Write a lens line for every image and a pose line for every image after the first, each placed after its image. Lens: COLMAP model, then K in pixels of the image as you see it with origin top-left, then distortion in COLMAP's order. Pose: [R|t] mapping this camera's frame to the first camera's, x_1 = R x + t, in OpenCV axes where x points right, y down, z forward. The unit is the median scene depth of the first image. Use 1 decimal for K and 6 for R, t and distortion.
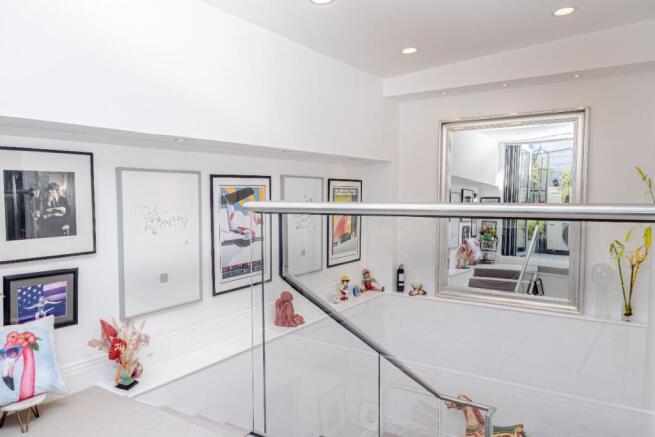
lens RADIAL K [[457.5, 0, 327.5], [0, 457.5, 218.5], [0, 0, 1]] dist [-0.003818, 0.000767]
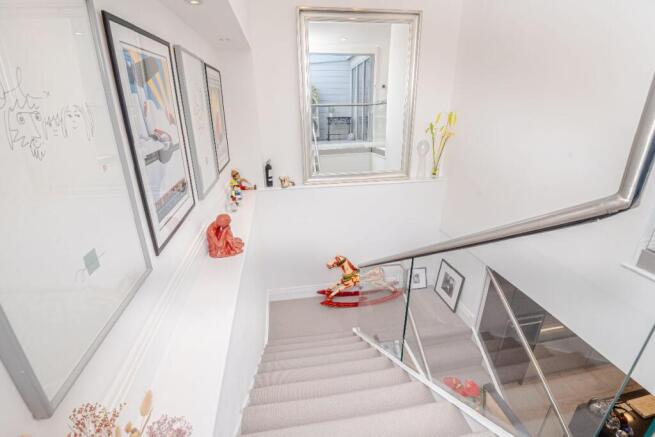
lens RADIAL K [[297.0, 0, 312.0], [0, 297.0, 216.5], [0, 0, 1]] dist [0.000097, -0.000078]
pose [[0.731675, -0.251412, 0.633596, -0.317072], [0.050692, 0.946993, 0.317230, 0.012954], [-0.679766, -0.199991, 0.705635, 0.579644]]
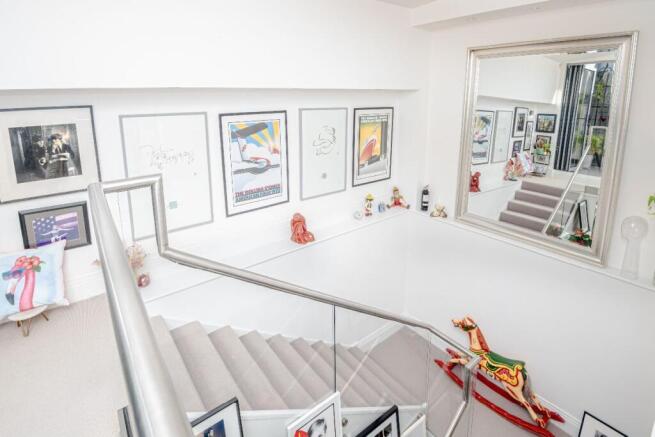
lens RADIAL K [[330.3, 0, 327.9], [0, 330.3, 154.6], [0, 0, 1]] dist [-0.031985, -0.000820]
pose [[0.951783, 0.046764, -0.303187, 0.235826], [-0.008298, 0.991876, 0.126936, -0.095063], [0.306660, -0.118300, 0.944439, 0.285329]]
